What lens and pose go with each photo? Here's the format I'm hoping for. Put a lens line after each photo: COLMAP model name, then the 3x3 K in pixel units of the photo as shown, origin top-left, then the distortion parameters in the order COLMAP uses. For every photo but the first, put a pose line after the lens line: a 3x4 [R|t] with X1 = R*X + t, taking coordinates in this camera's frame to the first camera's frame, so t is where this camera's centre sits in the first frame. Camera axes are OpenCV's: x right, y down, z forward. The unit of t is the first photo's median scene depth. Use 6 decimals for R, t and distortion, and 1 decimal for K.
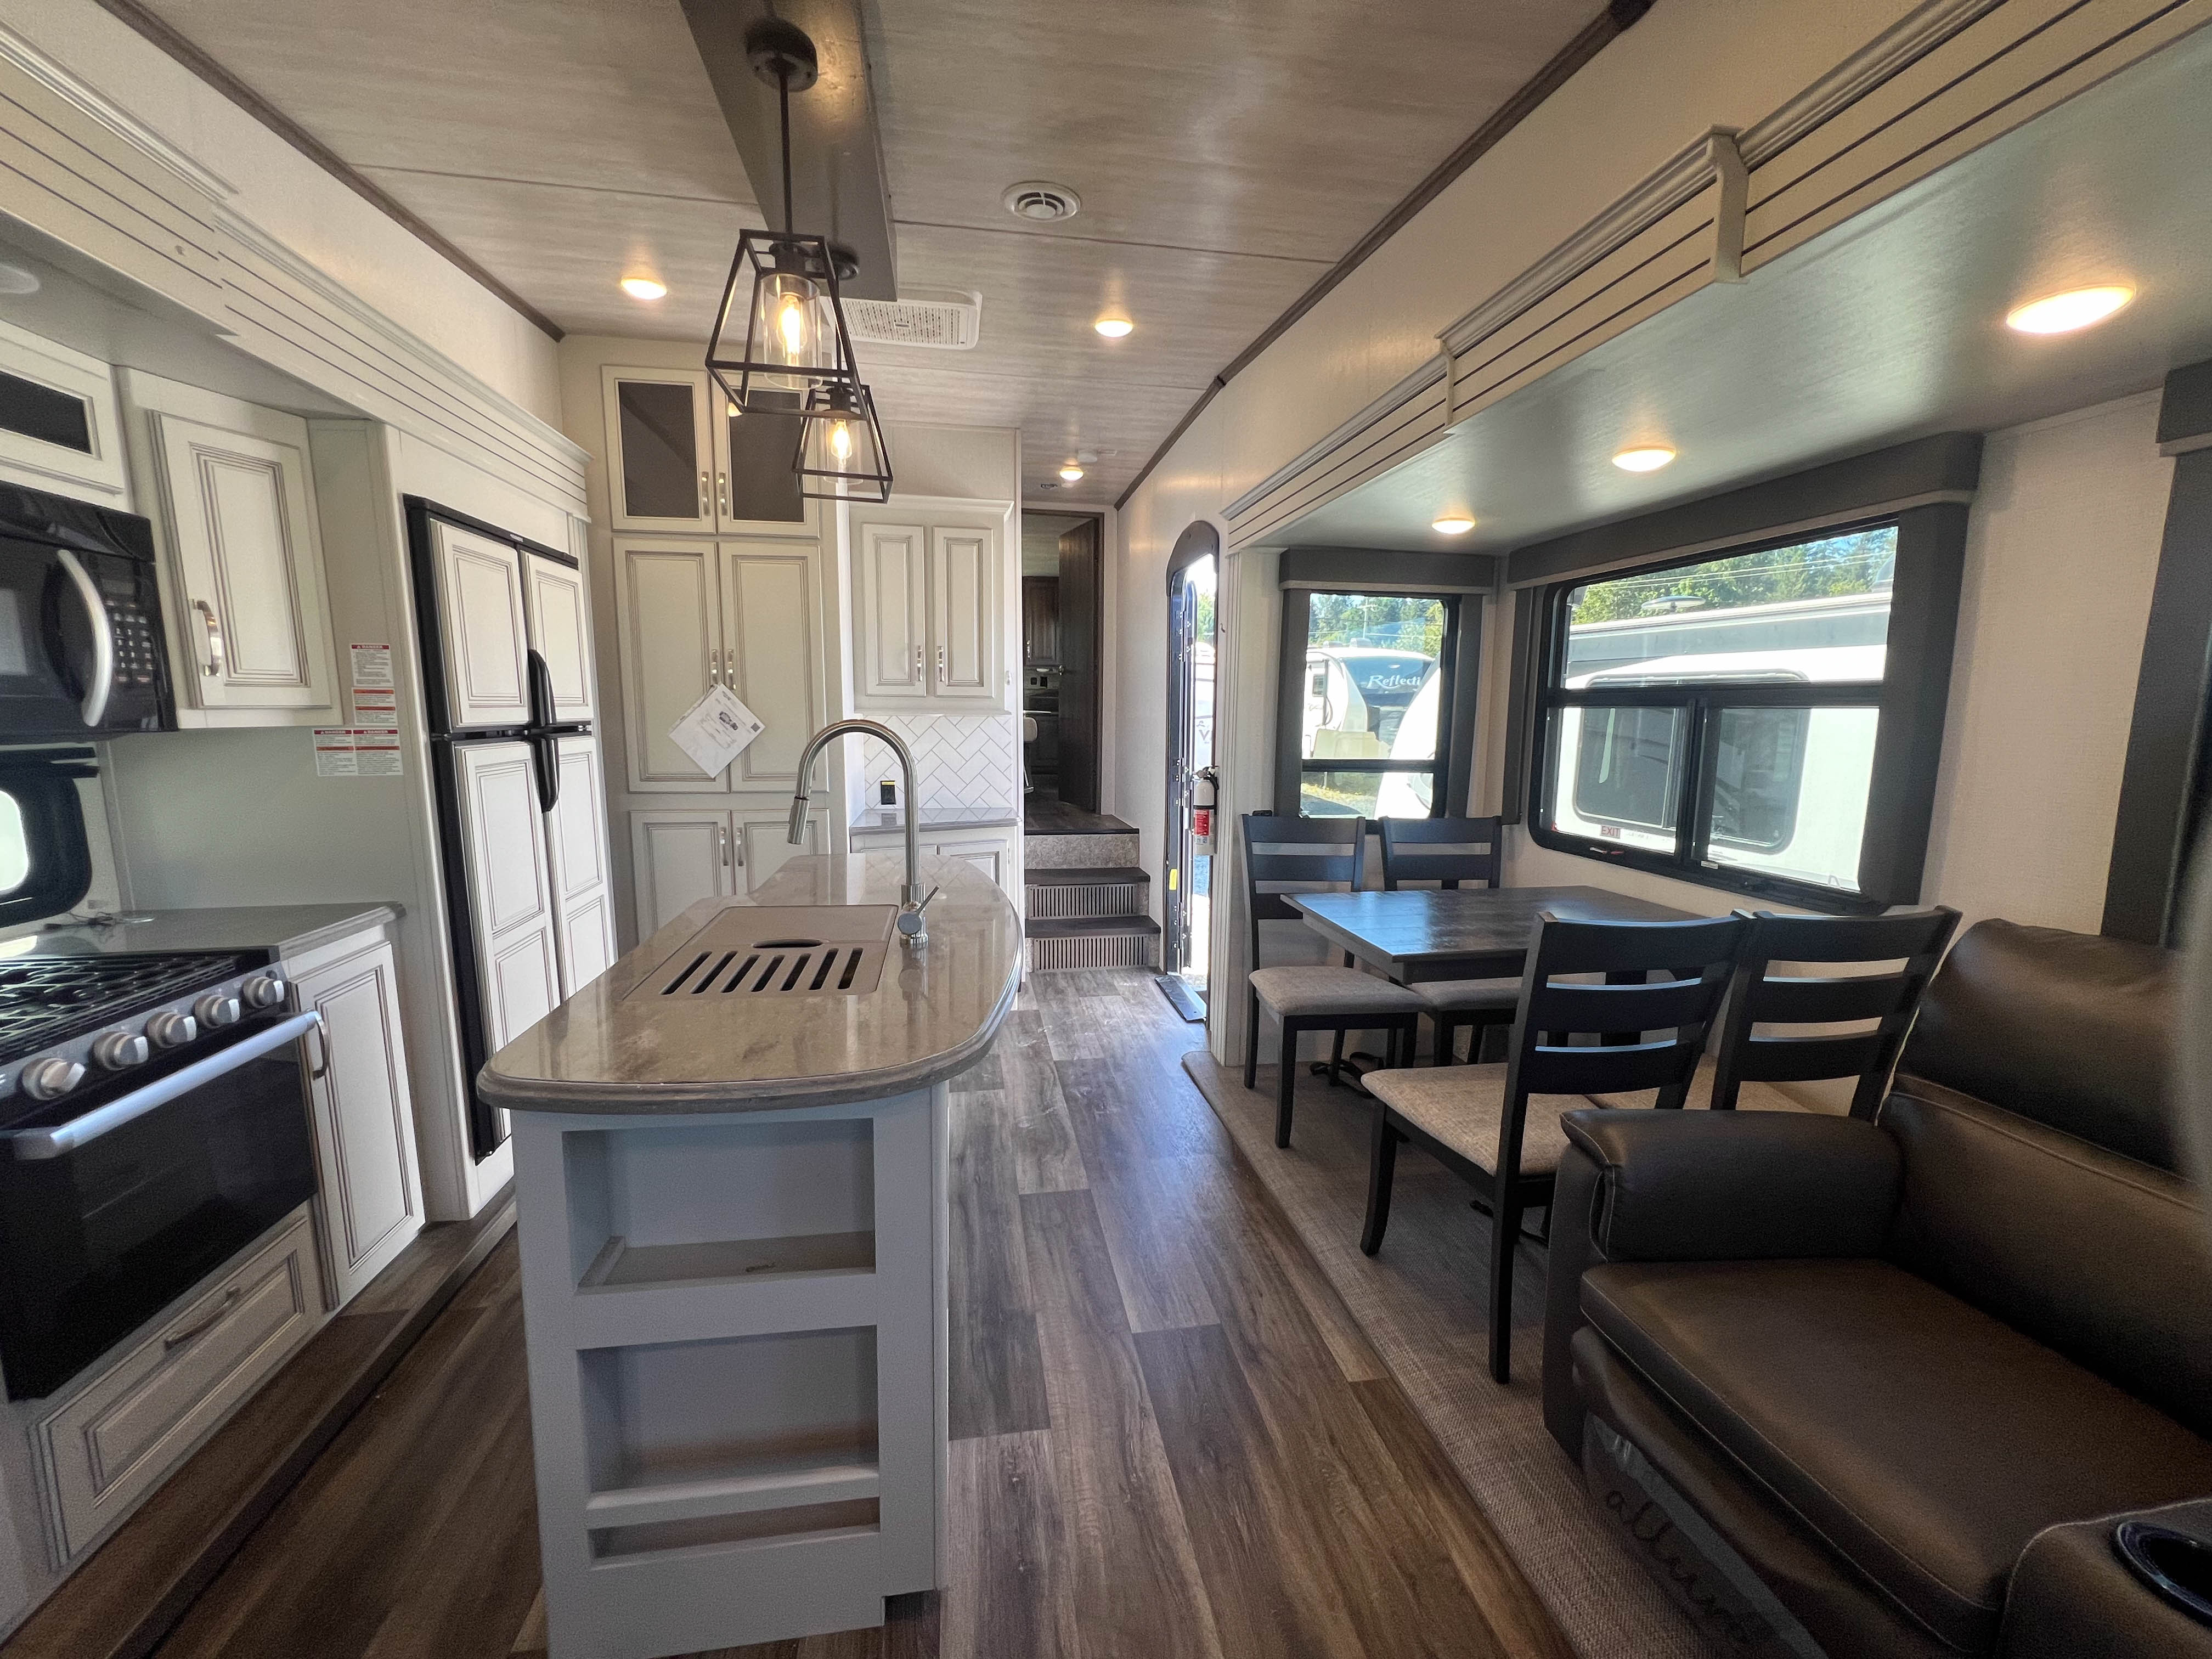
lens RADIAL K [[887.7, 0, 1107.2], [0, 887.7, 828.8], [0, 0, 1]] dist [0.000804, -0.000032]
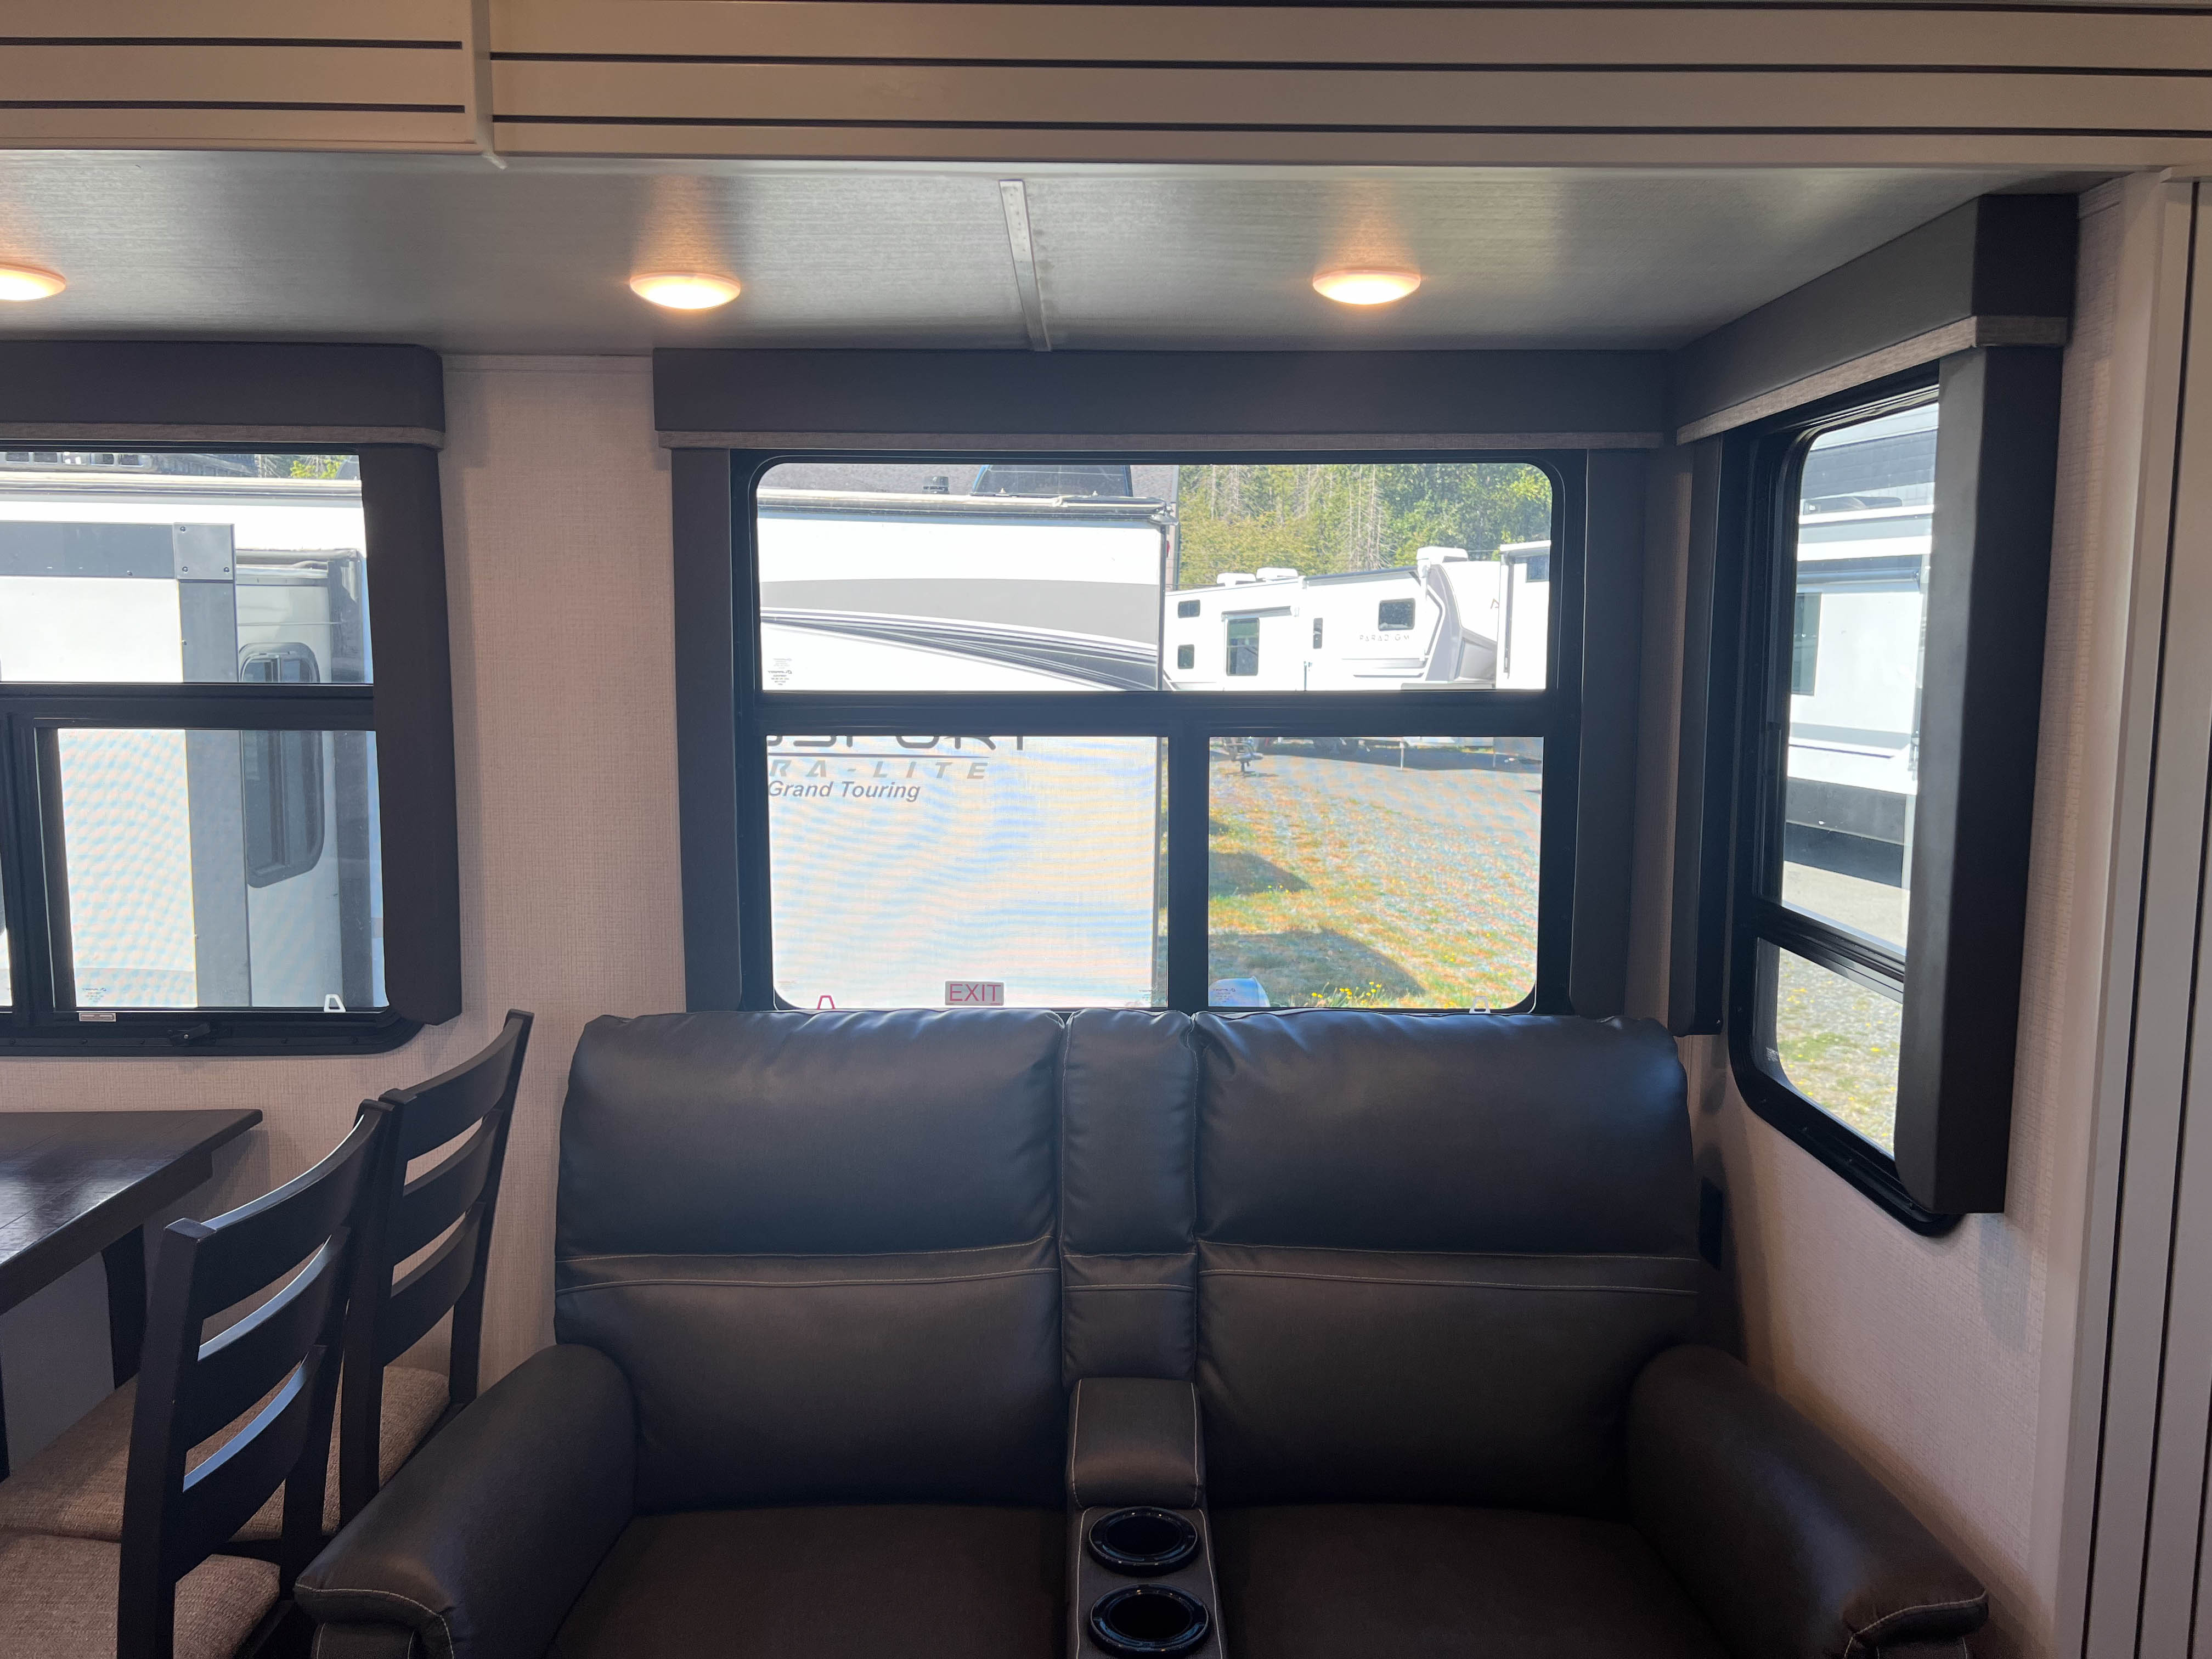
lens RADIAL K [[1652.1, 0, 1115.8], [0, 1652.1, 815.1], [0, 0, 1]] dist [0.046776, -0.056234]
pose [[0.155531, -0.122503, 0.980206, -0.154865], [0.123541, 0.986902, 0.103737, -0.081488], [-0.980075, 0.104961, 0.168628, 0.153208]]
